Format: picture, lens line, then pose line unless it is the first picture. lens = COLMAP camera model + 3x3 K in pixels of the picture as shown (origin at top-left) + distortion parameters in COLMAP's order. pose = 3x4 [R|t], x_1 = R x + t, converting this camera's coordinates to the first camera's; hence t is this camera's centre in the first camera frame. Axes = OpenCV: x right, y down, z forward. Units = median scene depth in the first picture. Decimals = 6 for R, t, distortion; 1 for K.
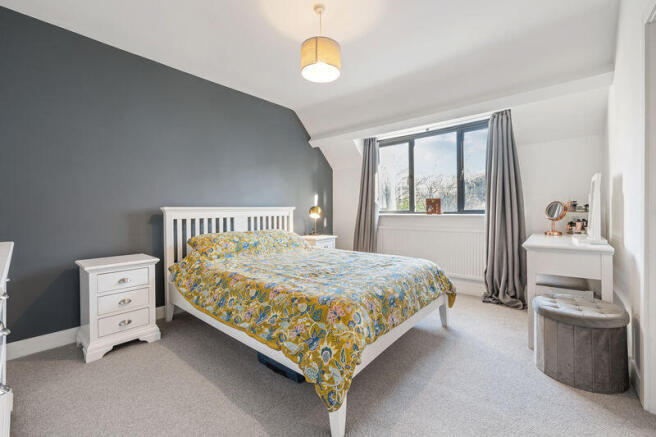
lens RADIAL K [[270.1, 0, 324.1], [0, 270.1, 213.8], [0, 0, 1]] dist [0.004524, 0.000113]
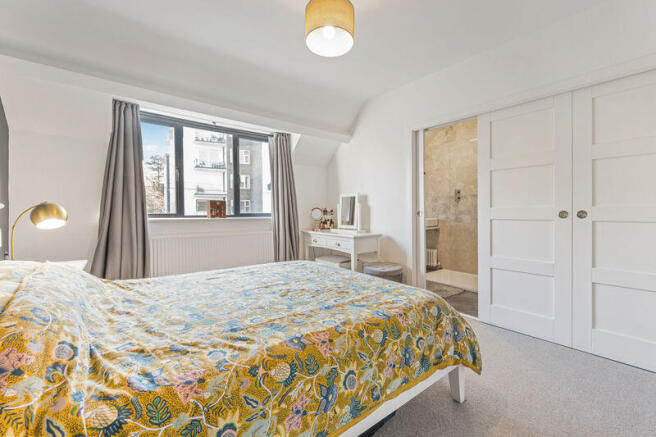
lens RADIAL K [[270.1, 0, 325.2], [0, 270.1, 217.8], [0, 0, 1]] dist [0.004524, 0.000113]
pose [[0.233333, -0.007949, 0.972365, -0.412221], [0.011869, 0.999915, 0.005326, 0.000567], [-0.972325, 0.010298, 0.233407, 0.451872]]
